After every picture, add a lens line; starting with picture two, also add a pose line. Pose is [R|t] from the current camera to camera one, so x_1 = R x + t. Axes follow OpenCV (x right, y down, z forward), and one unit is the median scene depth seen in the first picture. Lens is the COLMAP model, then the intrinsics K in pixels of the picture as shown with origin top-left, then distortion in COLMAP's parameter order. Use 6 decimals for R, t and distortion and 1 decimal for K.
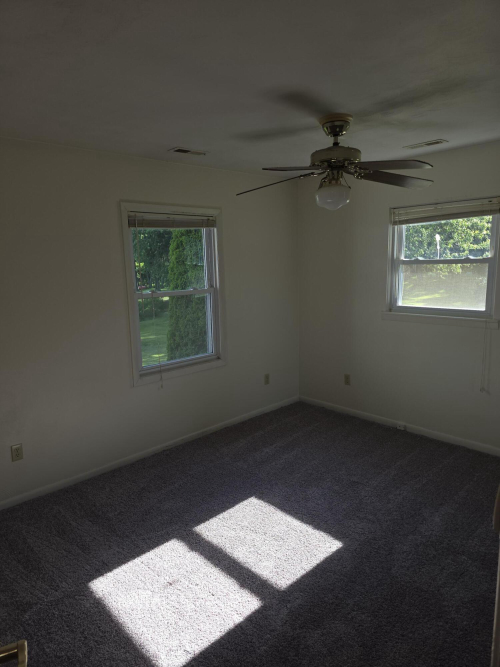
lens RADIAL K [[446.8, 0, 250.0], [0, 446.8, 333.5], [0, 0, 1]] dist [0.053548, -0.058906]
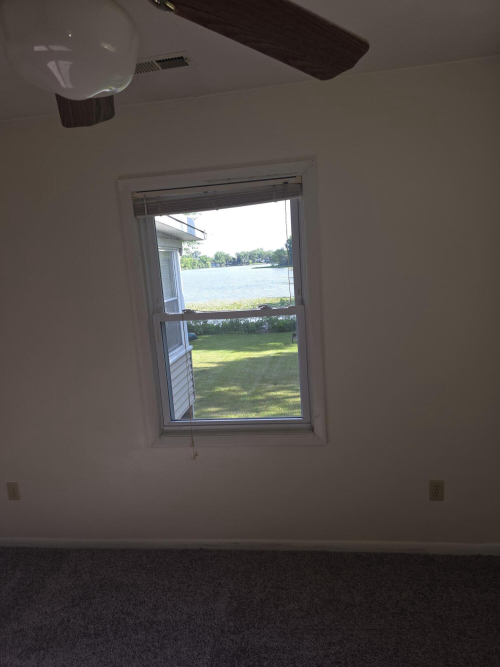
lens RADIAL K [[446.8, 0, 250.0], [0, 446.8, 333.5], [0, 0, 1]] dist [0.053548, -0.058906]
pose [[0.623910, 0.106637, -0.774186, 0.355466], [-0.074378, 0.994252, 0.077009, -0.119769], [0.777948, 0.009536, 0.628256, 0.674548]]
